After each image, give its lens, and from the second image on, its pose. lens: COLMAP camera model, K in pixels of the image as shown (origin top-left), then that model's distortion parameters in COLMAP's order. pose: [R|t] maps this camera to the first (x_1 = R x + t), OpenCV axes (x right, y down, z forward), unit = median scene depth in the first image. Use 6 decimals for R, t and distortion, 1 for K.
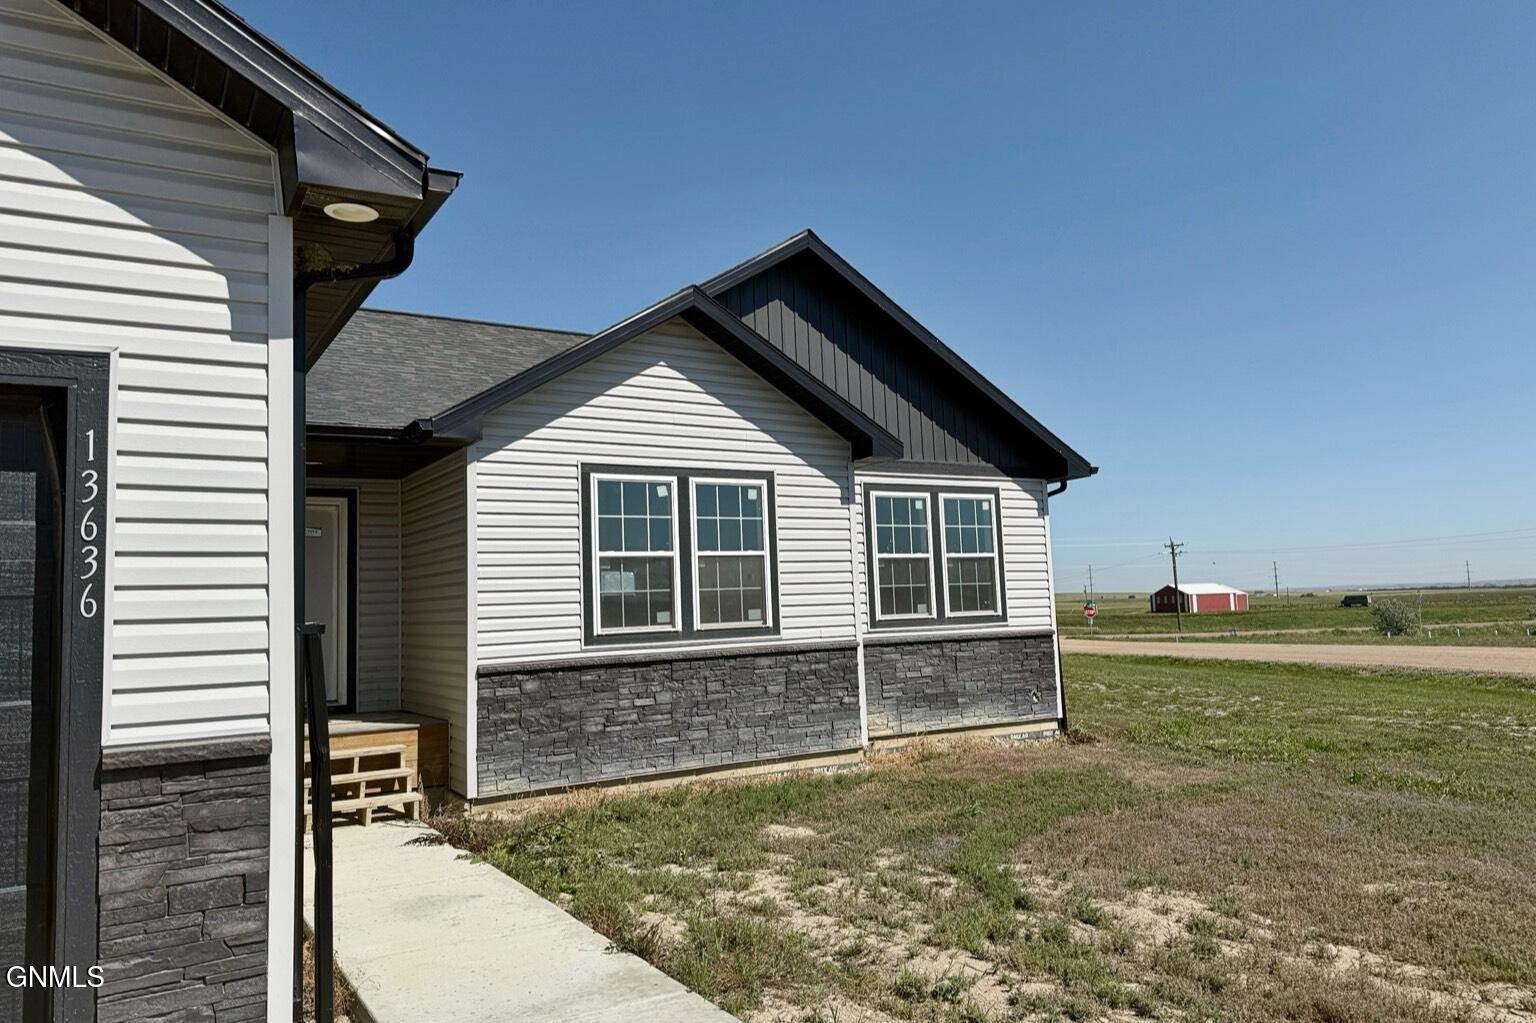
lens RADIAL K [[1096.1, 0, 777.6], [0, 1096.1, 506.8], [0, 0, 1]] dist [0.048400, -0.078905]
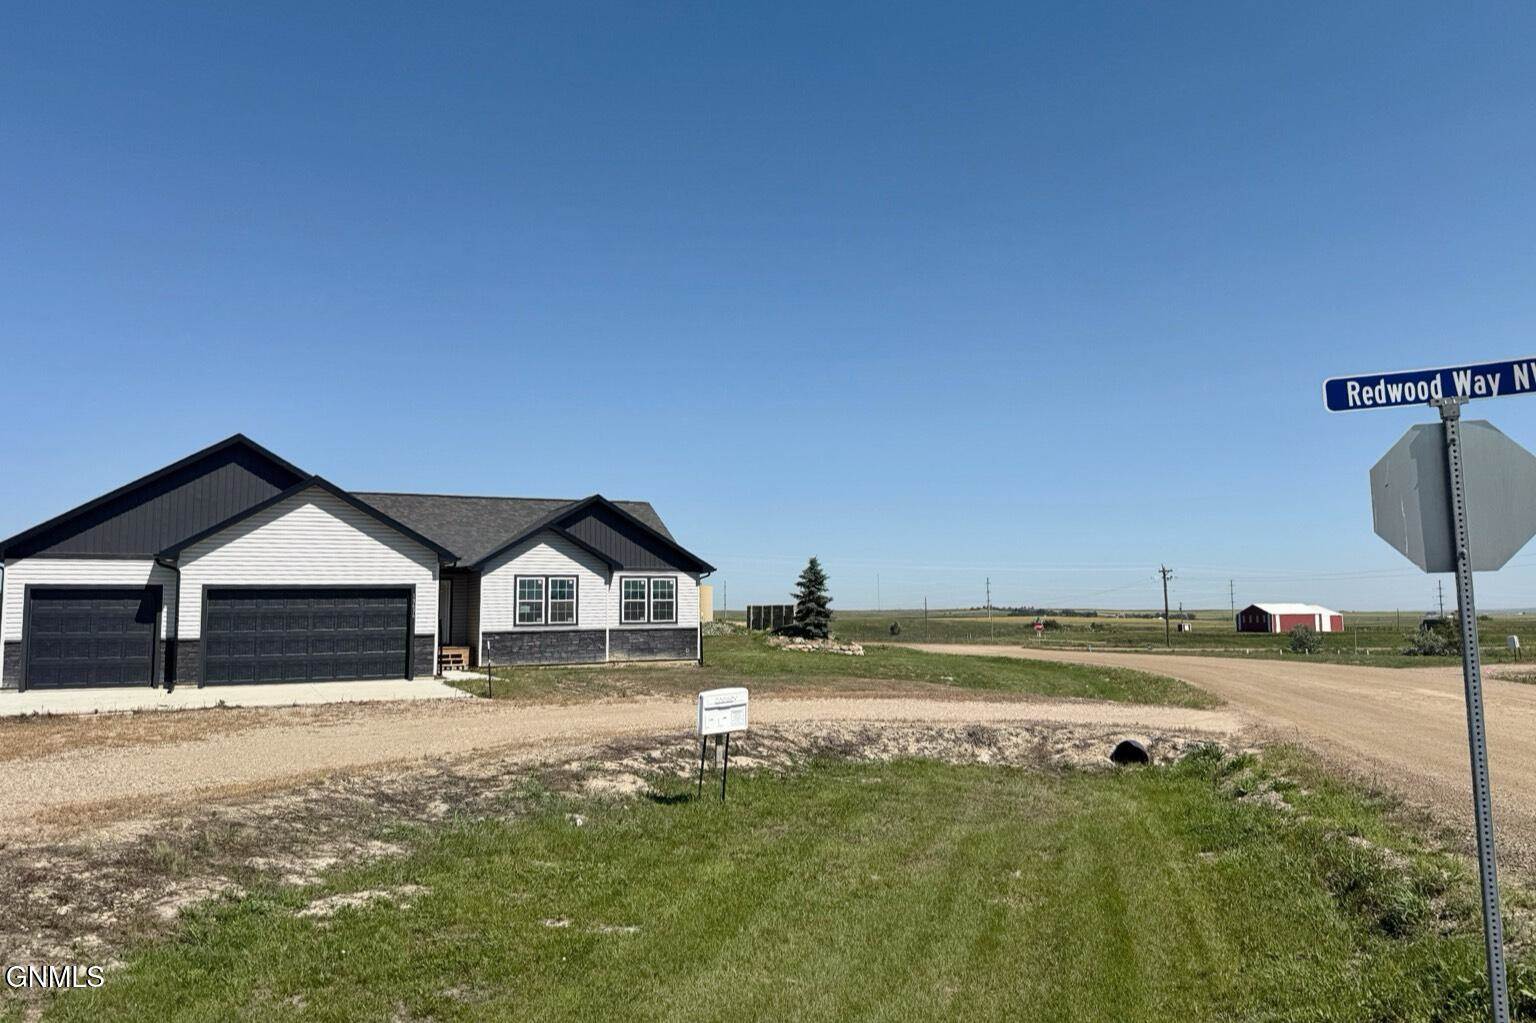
lens RADIAL K [[1096.1, 0, 779.3], [0, 1096.1, 481.9], [0, 0, 1]] dist [0.048400, -0.078905]
pose [[0.995248, 0.011828, -0.096652, 0.877632], [-0.014737, 0.999458, -0.029438, -0.215708], [0.096252, 0.030723, 0.994883, -2.128036]]
